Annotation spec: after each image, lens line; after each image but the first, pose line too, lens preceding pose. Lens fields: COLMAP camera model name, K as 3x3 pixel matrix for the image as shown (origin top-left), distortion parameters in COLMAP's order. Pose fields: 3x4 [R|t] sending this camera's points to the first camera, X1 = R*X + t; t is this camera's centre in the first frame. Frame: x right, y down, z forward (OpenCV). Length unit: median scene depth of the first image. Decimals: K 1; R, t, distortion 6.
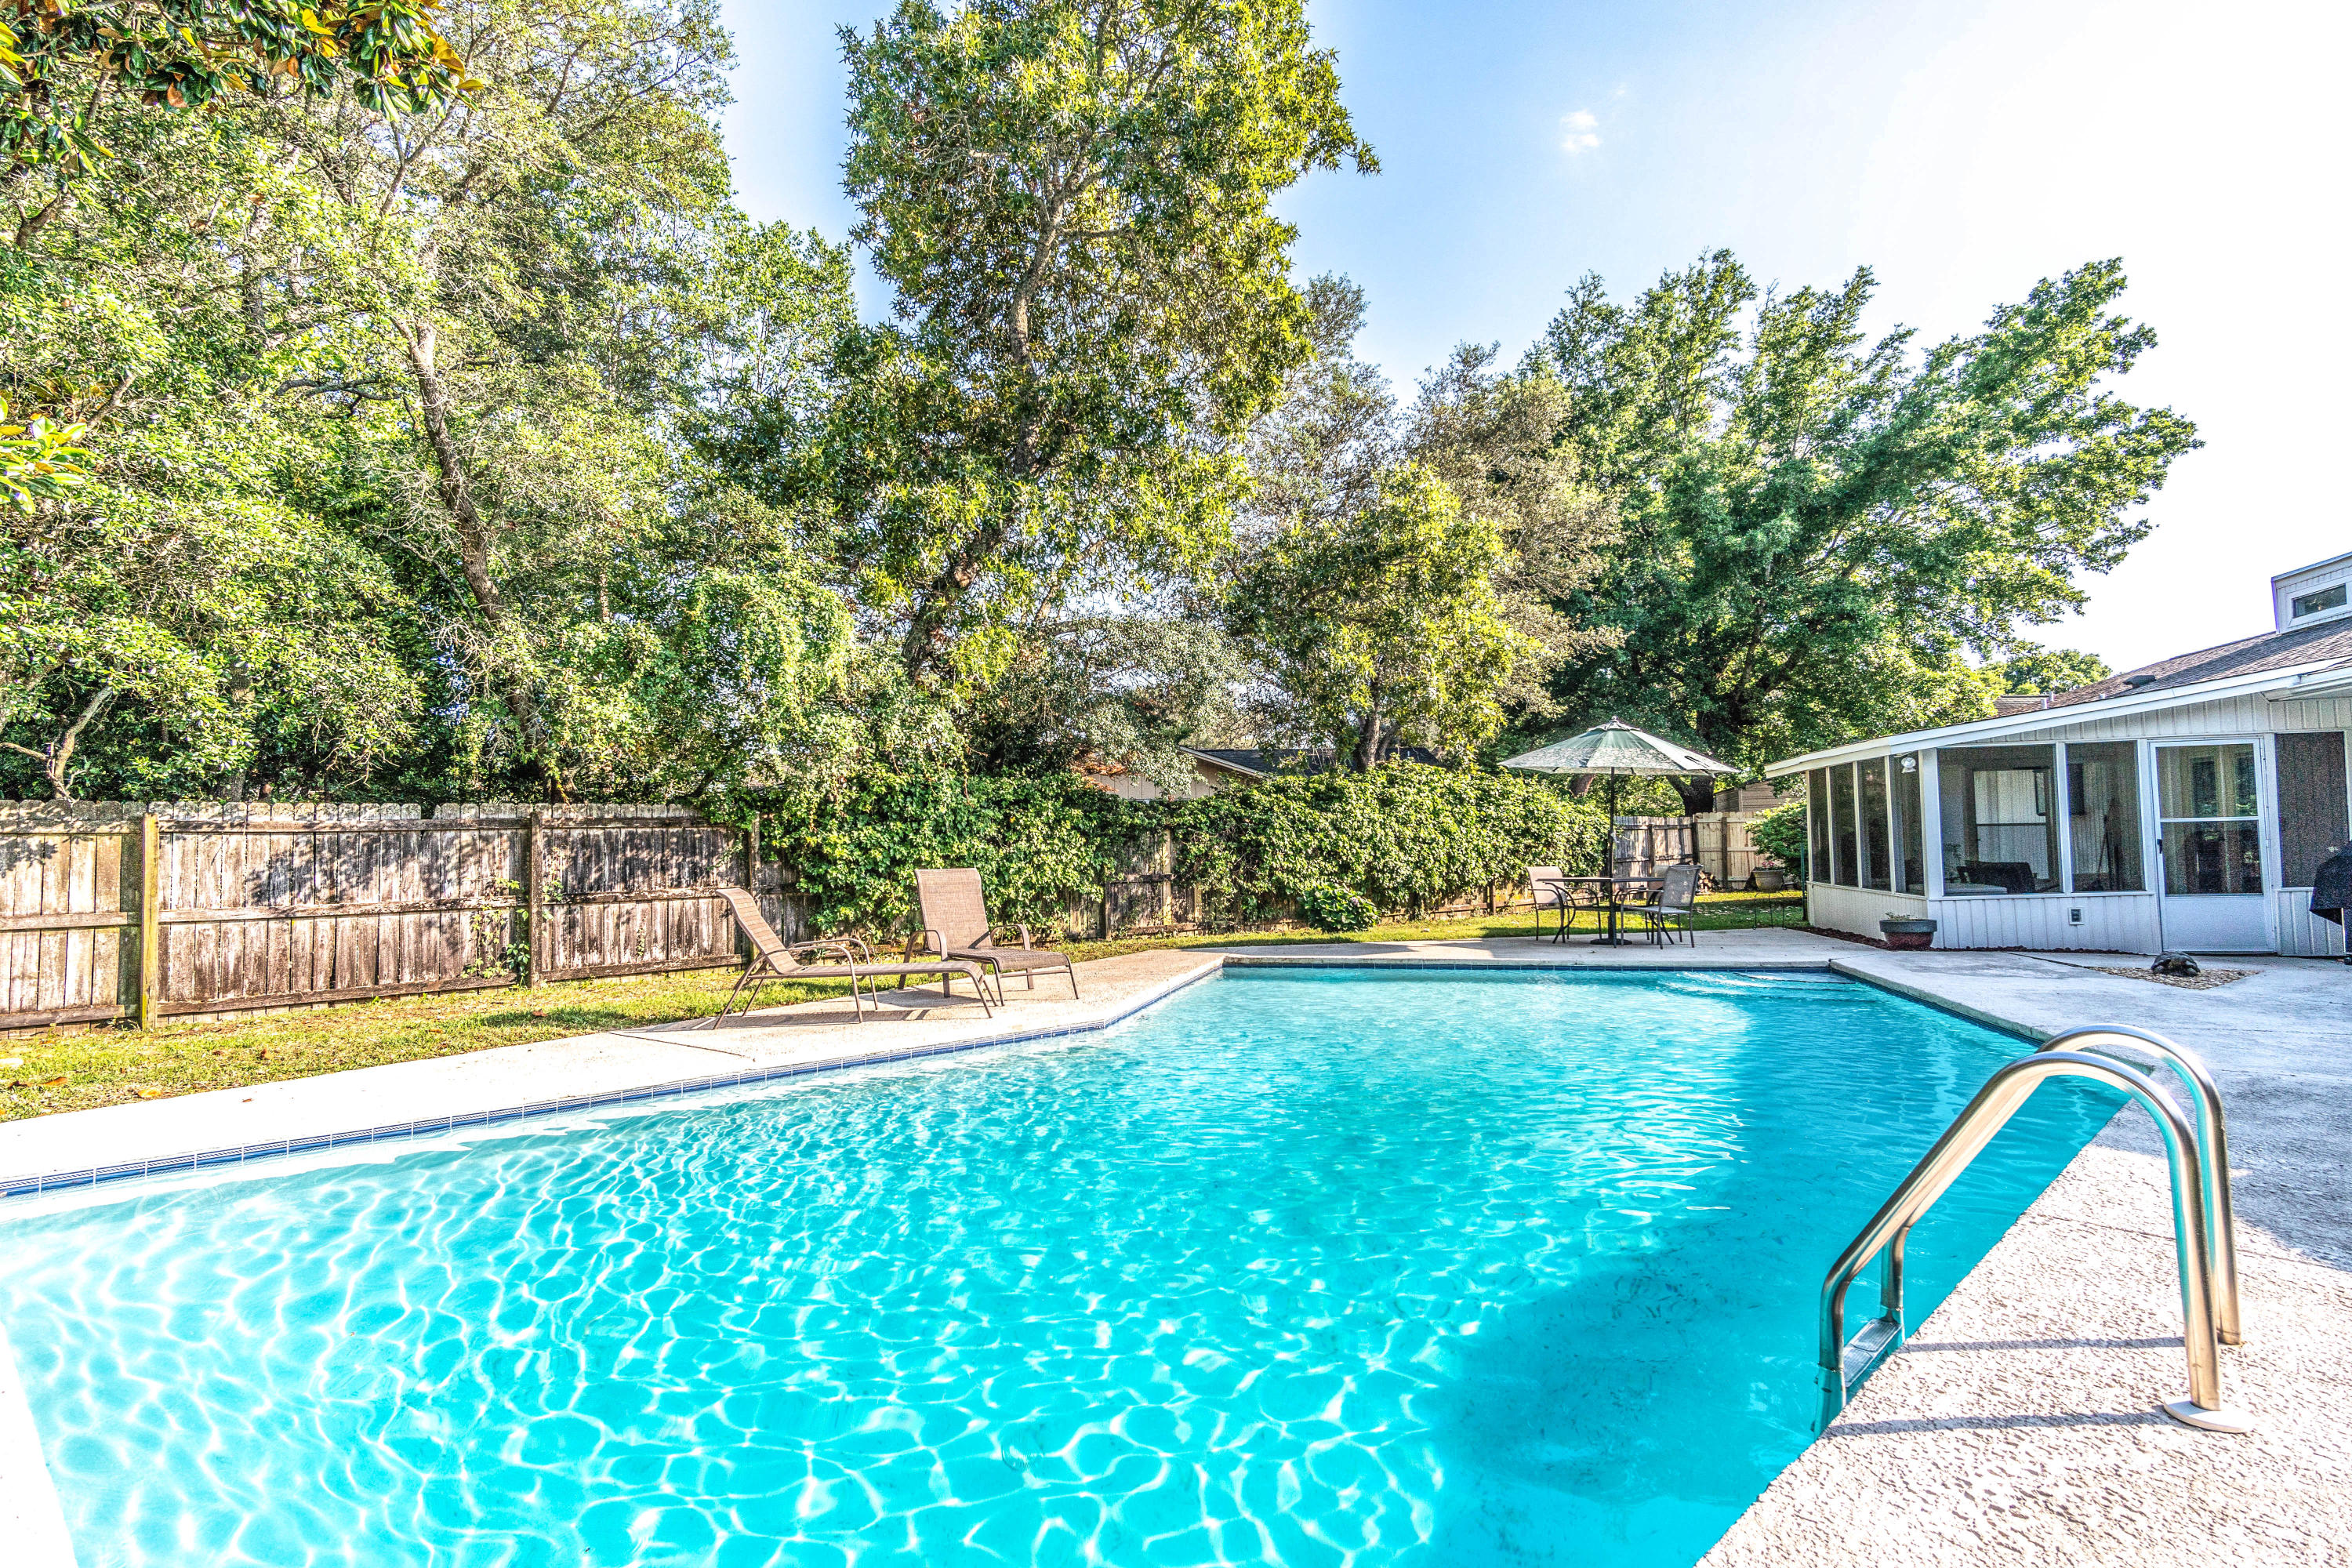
lens RADIAL K [[1255.7, 0, 1162.1], [0, 1255.7, 786.7], [0, 0, 1]] dist [0.004949, 0.002182]
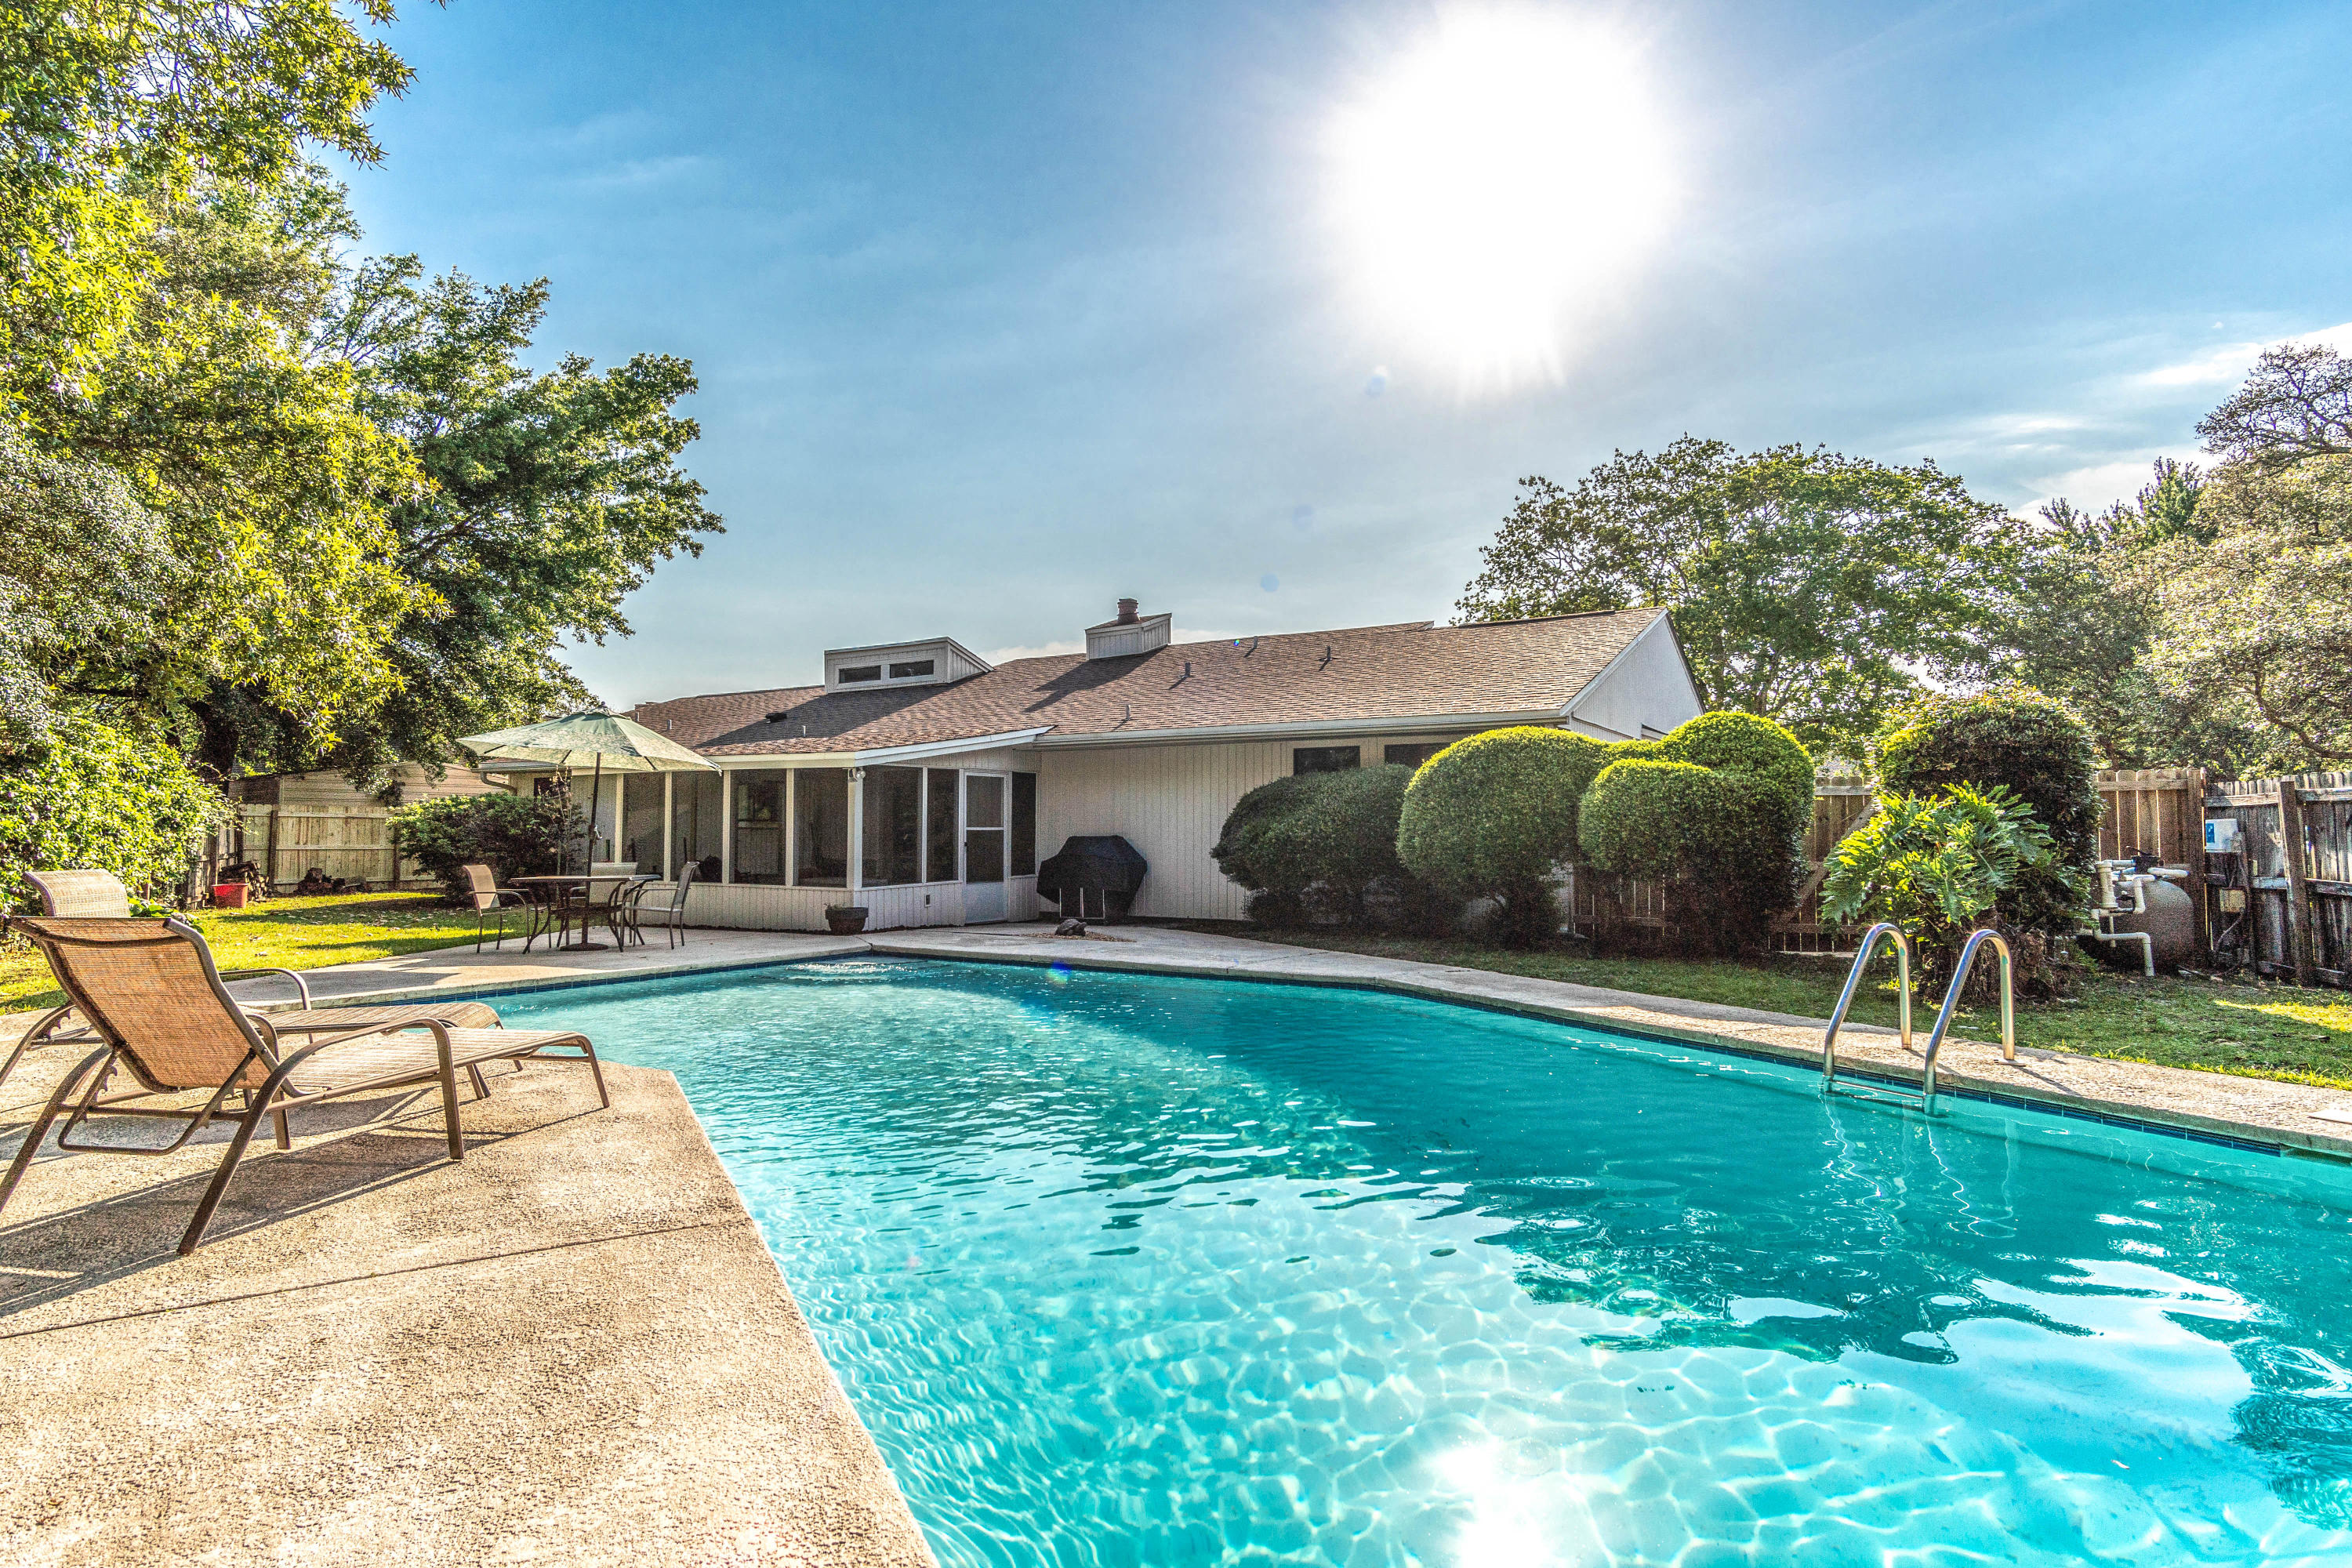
lens RADIAL K [[1255.7, 0, 1162.1], [0, 1255.7, 786.7], [0, 0, 1]] dist [0.004949, 0.002182]
pose [[0.299138, 0.058176, 0.952435, -0.346123], [-0.055117, 0.997527, -0.043620, 0.022289], [-0.952617, -0.039447, 0.301604, 0.301421]]
